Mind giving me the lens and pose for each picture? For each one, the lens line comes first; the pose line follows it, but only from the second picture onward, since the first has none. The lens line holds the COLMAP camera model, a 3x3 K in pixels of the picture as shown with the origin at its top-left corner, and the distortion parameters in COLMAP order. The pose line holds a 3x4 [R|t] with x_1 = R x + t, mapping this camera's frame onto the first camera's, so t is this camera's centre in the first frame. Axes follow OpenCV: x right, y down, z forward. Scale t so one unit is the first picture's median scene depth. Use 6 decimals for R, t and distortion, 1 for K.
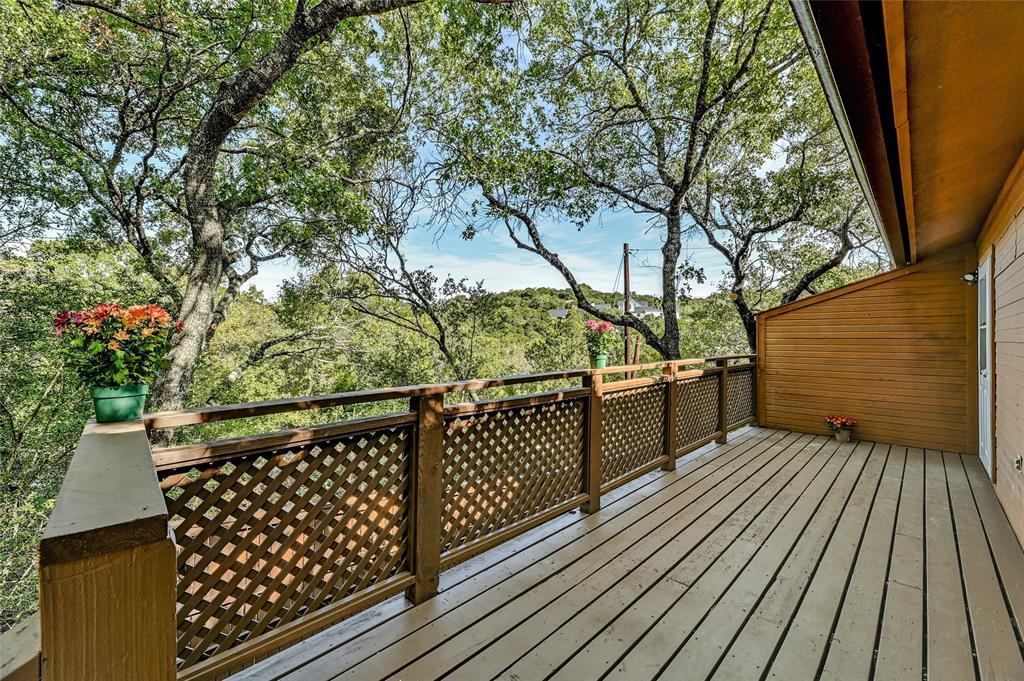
lens RADIAL K [[414.1, 0, 515.7], [0, 414.1, 340.1], [0, 0, 1]] dist [0.002323, -0.000724]
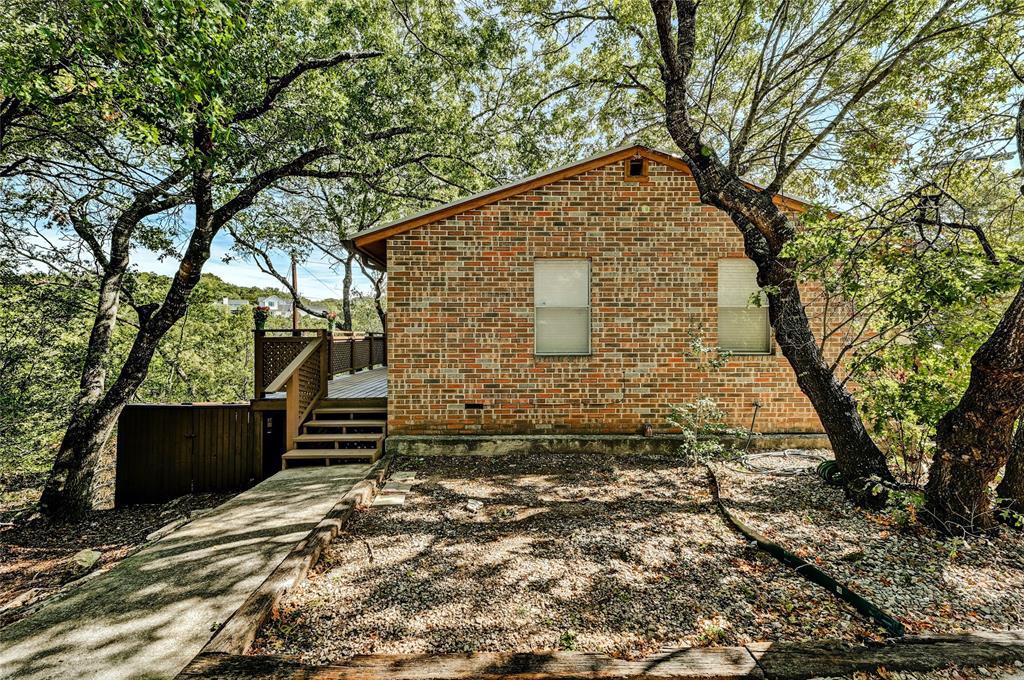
lens RADIAL K [[414.1, 0, 511.5], [0, 414.1, 336.5], [0, 0, 1]] dist [0.002323, -0.000724]
pose [[0.695046, 0.000207, 0.718965, -0.508782], [0.006483, 0.999958, -0.006555, 0.068526], [-0.718936, 0.009217, 0.695015, -0.958696]]
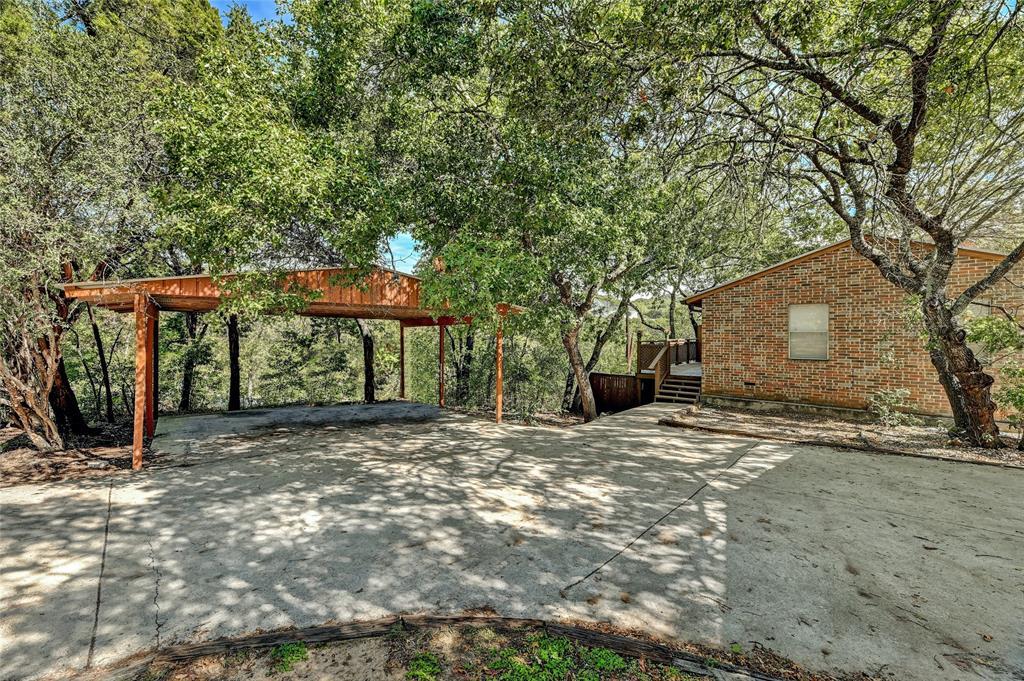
lens RADIAL K [[414.1, 0, 507.8], [0, 414.1, 335.5], [0, 0, 1]] dist [0.002323, -0.000724]
pose [[0.996341, 0.003746, 0.085388, -1.095102], [-0.003704, 0.999993, -0.000655, 0.014897], [-0.085390, 0.000336, 0.996348, -1.951092]]
